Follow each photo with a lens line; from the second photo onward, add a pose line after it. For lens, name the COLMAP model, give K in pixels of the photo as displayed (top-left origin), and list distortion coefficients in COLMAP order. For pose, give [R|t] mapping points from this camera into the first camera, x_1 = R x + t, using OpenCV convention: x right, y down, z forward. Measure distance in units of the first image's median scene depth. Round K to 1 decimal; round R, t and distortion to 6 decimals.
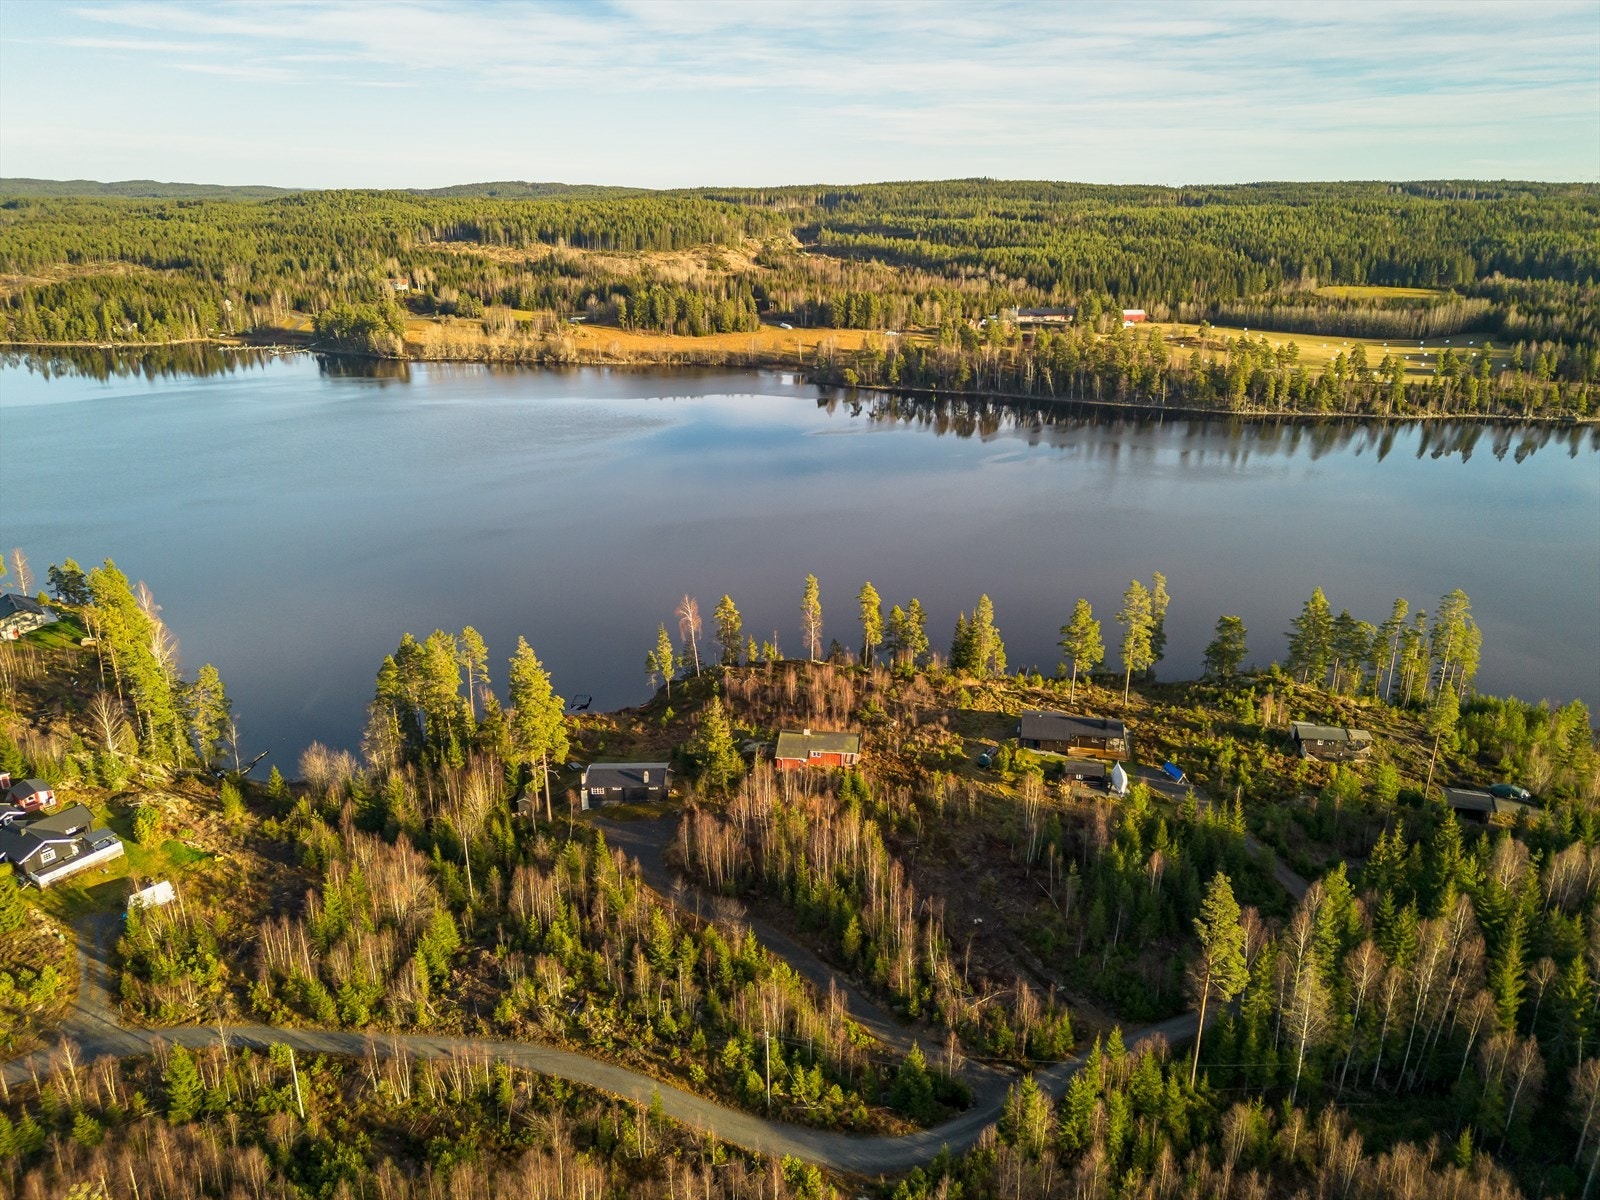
lens RADIAL K [[1133.8, 0, 804.0], [0, 1133.8, 599.9], [0, 0, 1]] dist [0.069401, -0.061579]
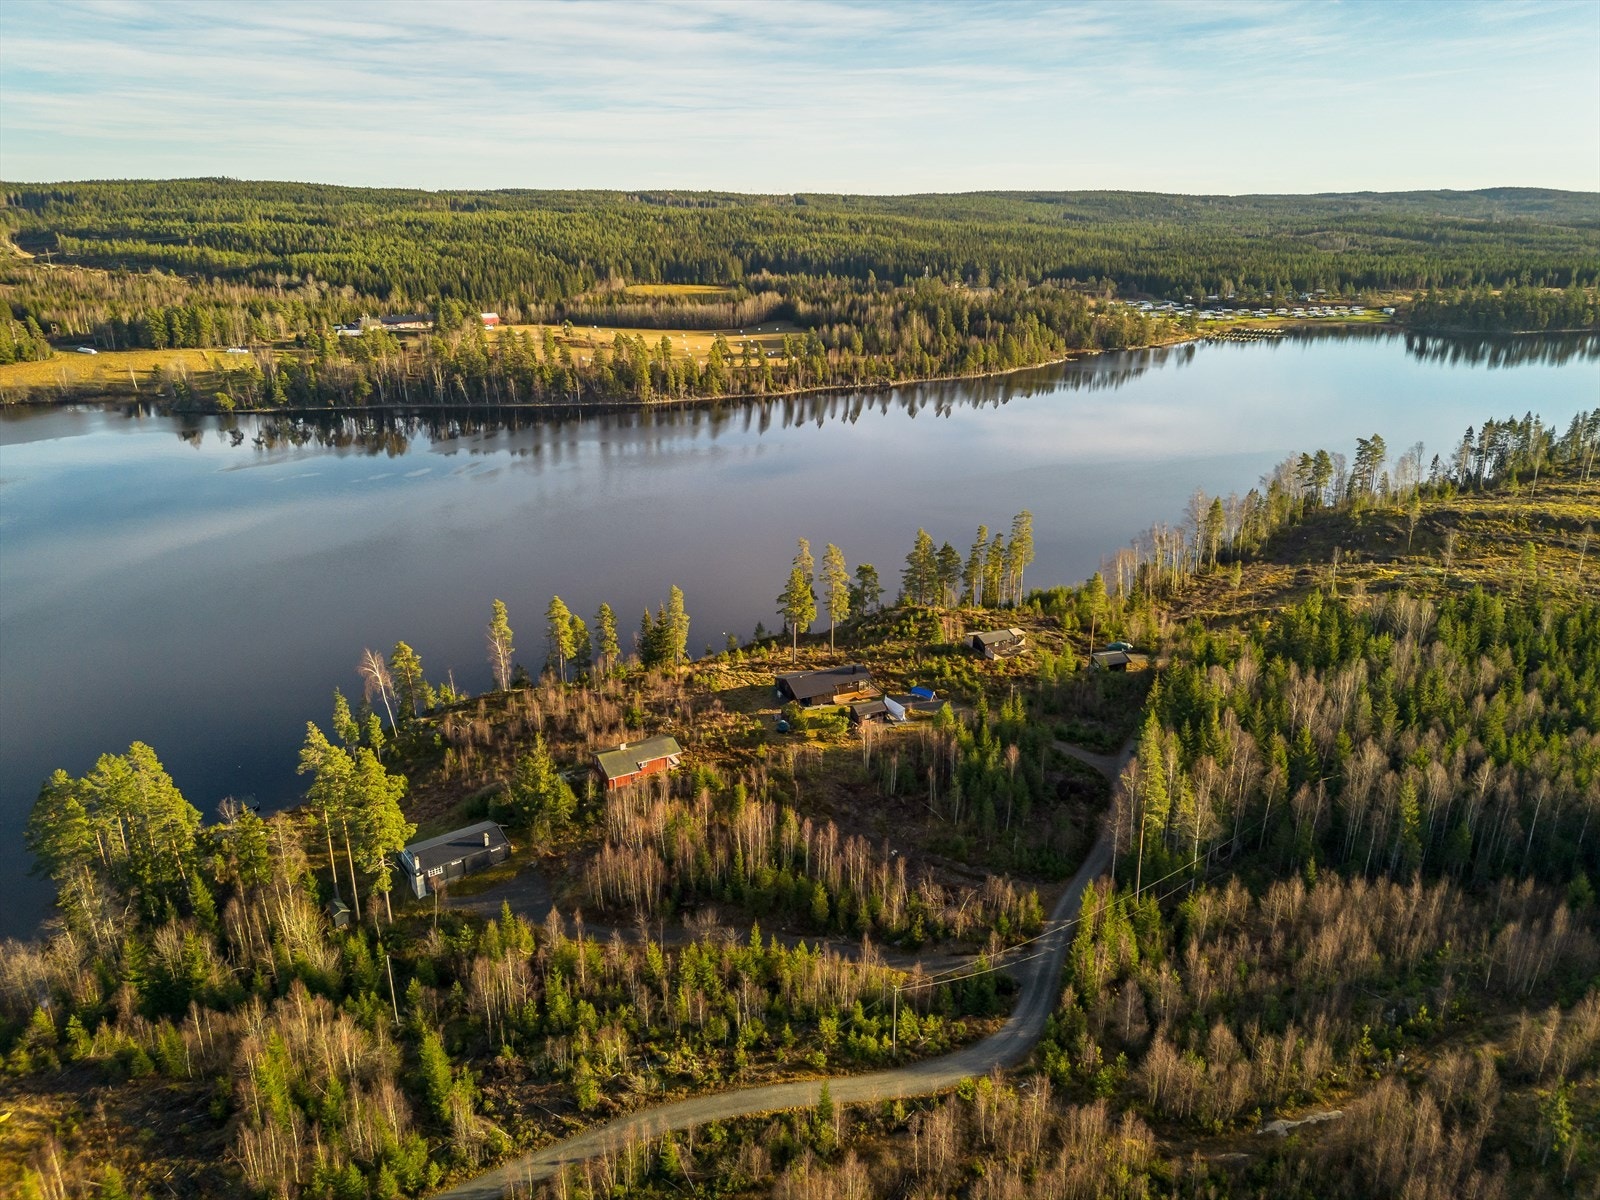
lens RADIAL K [[1133.8, 0, 812.7], [0, 1133.8, 604.0], [0, 0, 1]] dist [0.069401, -0.061579]
pose [[0.810043, -0.194071, 0.553324, -0.123659], [0.194304, 0.979167, 0.058976, -0.009516], [-0.553242, 0.059740, 0.830876, 0.027954]]
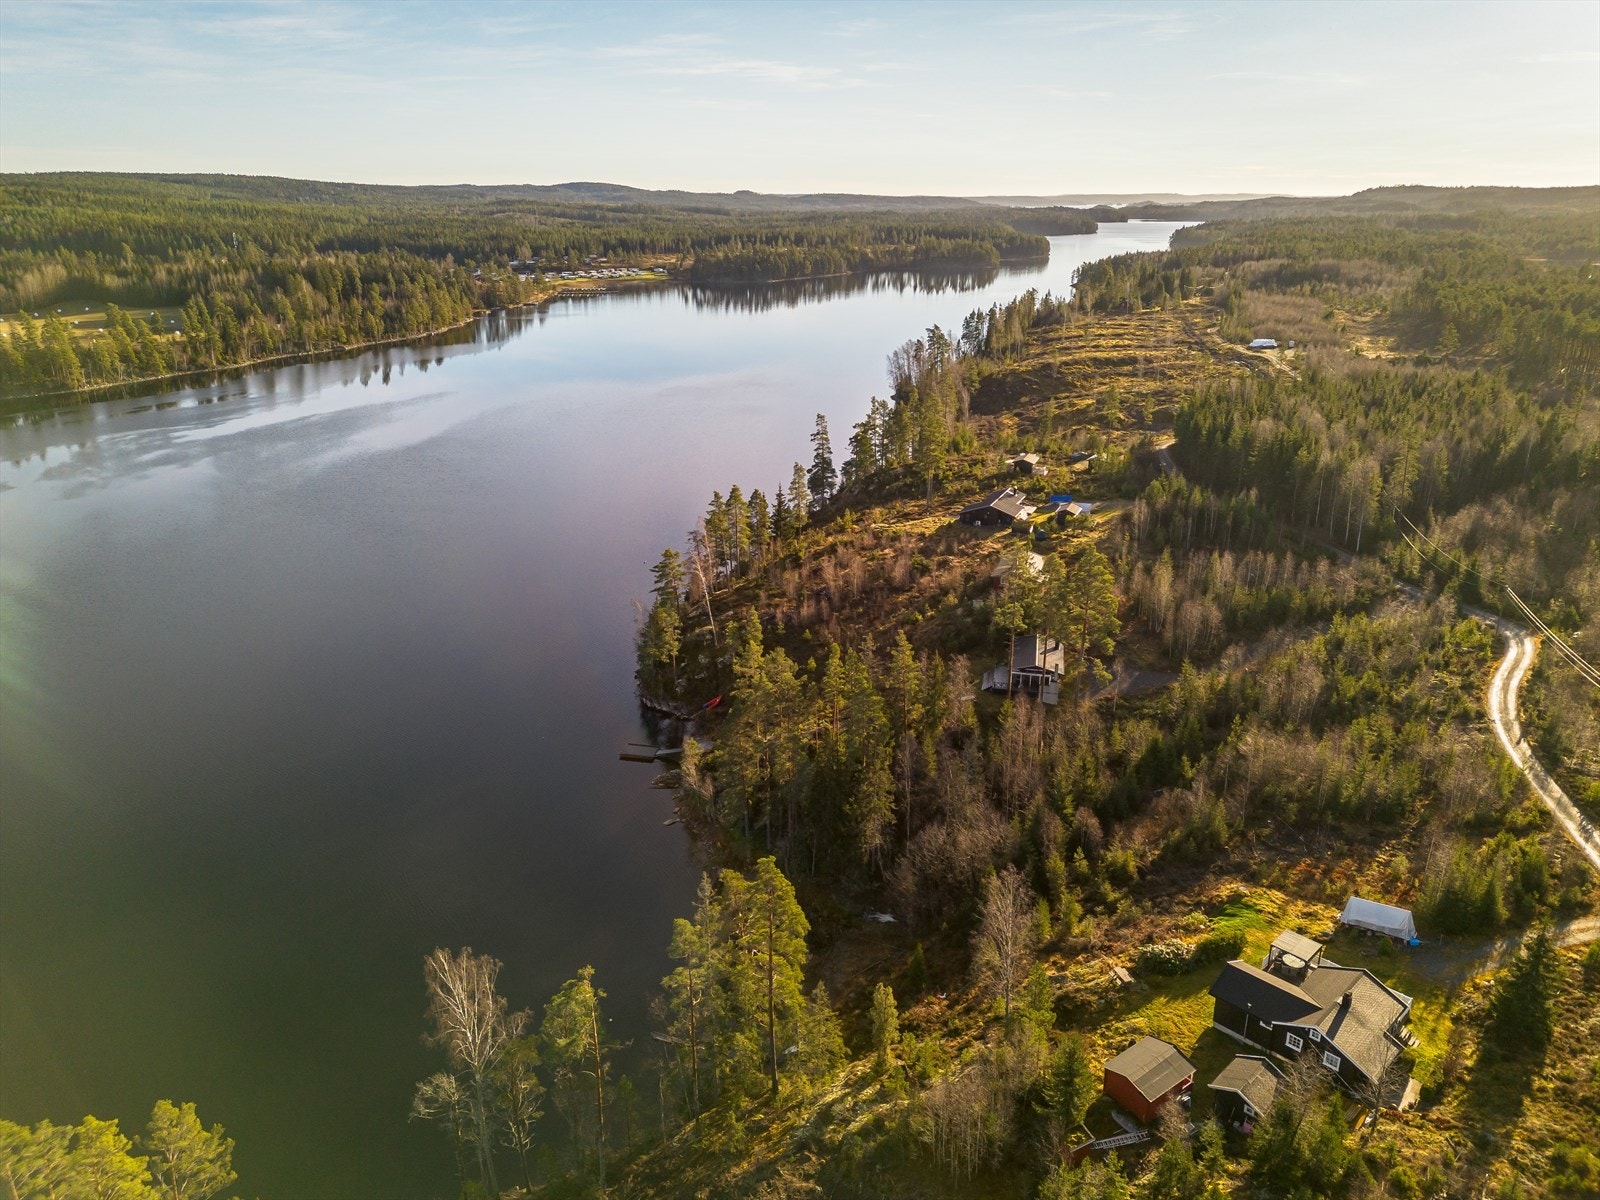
lens RADIAL K [[1153.2, 0, 816.0], [0, 1153.2, 601.5], [0, 0, 1]] dist [0.038266, -0.009385]
pose [[0.212525, -0.323541, 0.922038, -0.331475], [0.327588, 0.912579, 0.244715, -0.053839], [-0.920608, 0.250040, 0.299934, 0.279334]]
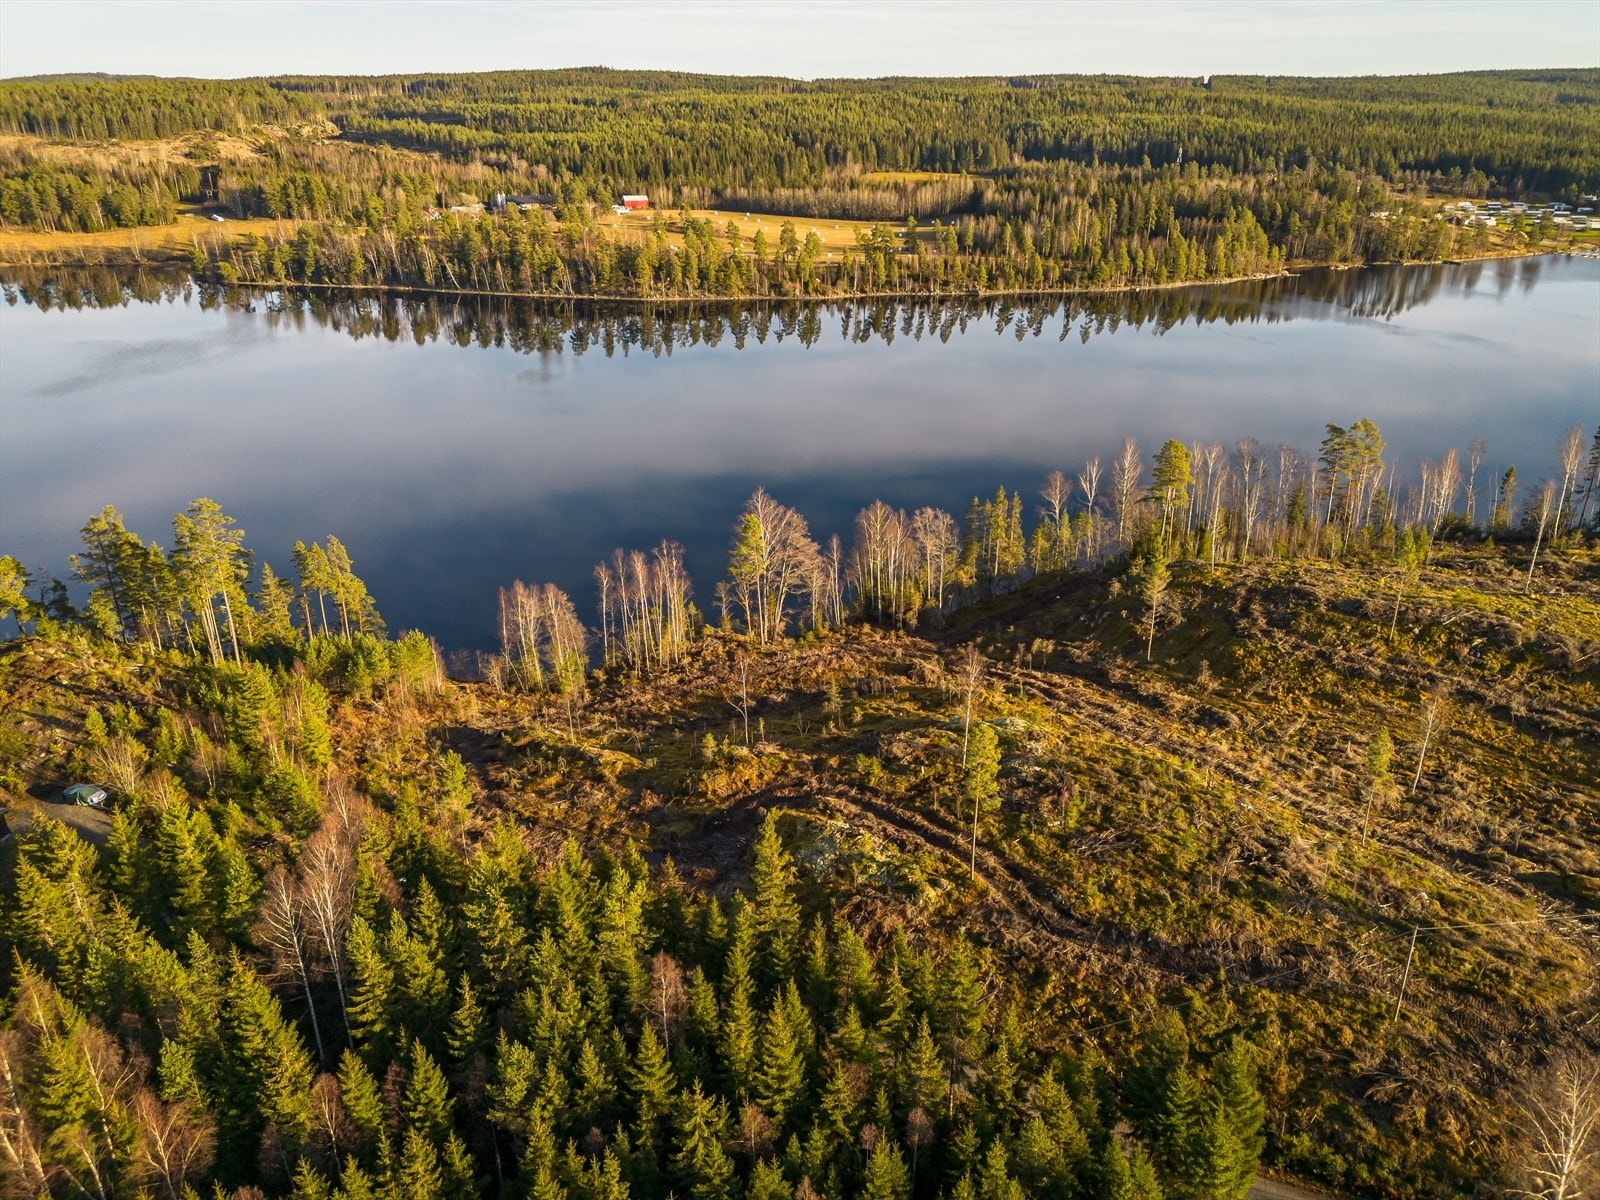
lens RADIAL K [[1133.8, 0, 806.1], [0, 1133.8, 592.1], [0, 0, 1]] dist [0.069401, -0.061579]
pose [[0.971073, -0.097144, 0.218130, 0.271746], [0.082427, 0.993725, 0.075609, 0.009371], [-0.224106, -0.055442, 0.972986, 0.075044]]
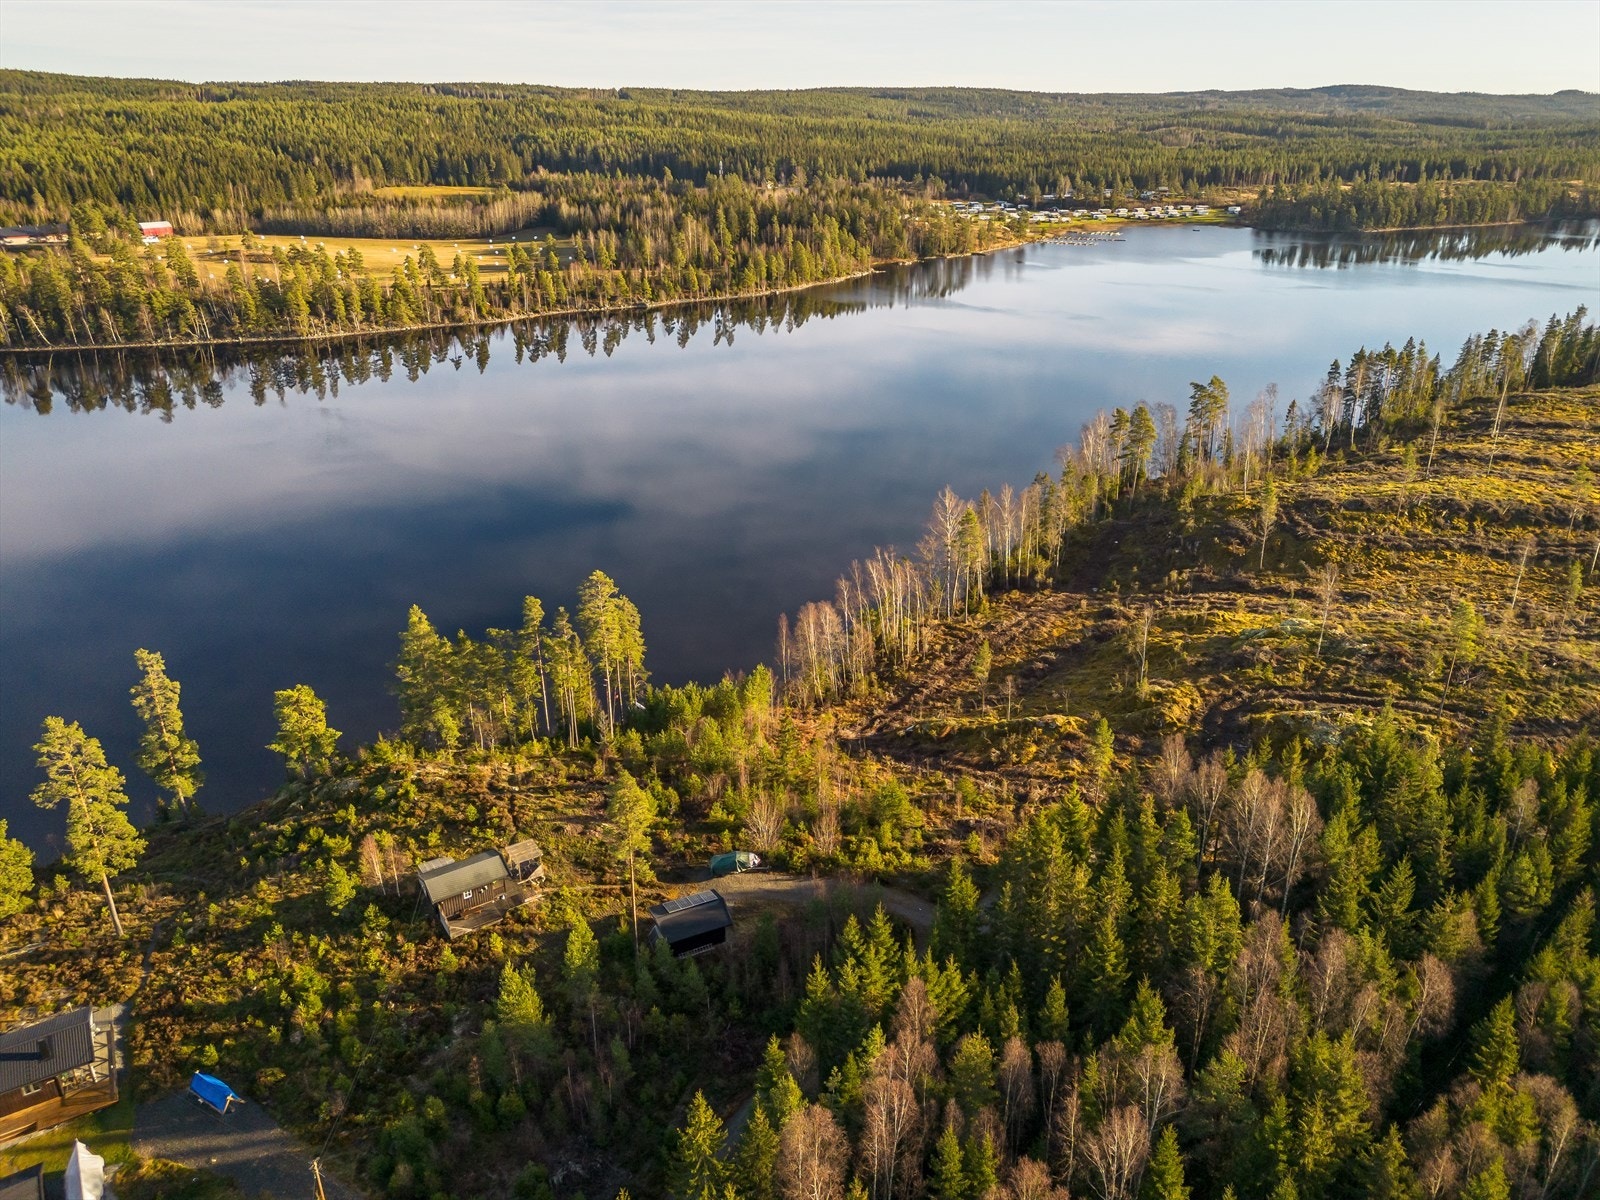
lens RADIAL K [[1133.8, 0, 810.2], [0, 1133.8, 595.8], [0, 0, 1]] dist [0.069401, -0.061579]
pose [[0.738218, -0.267474, 0.619267, 0.081733], [0.226107, 0.963036, 0.146416, -0.023201], [-0.635539, 0.031934, 0.771408, 0.135702]]
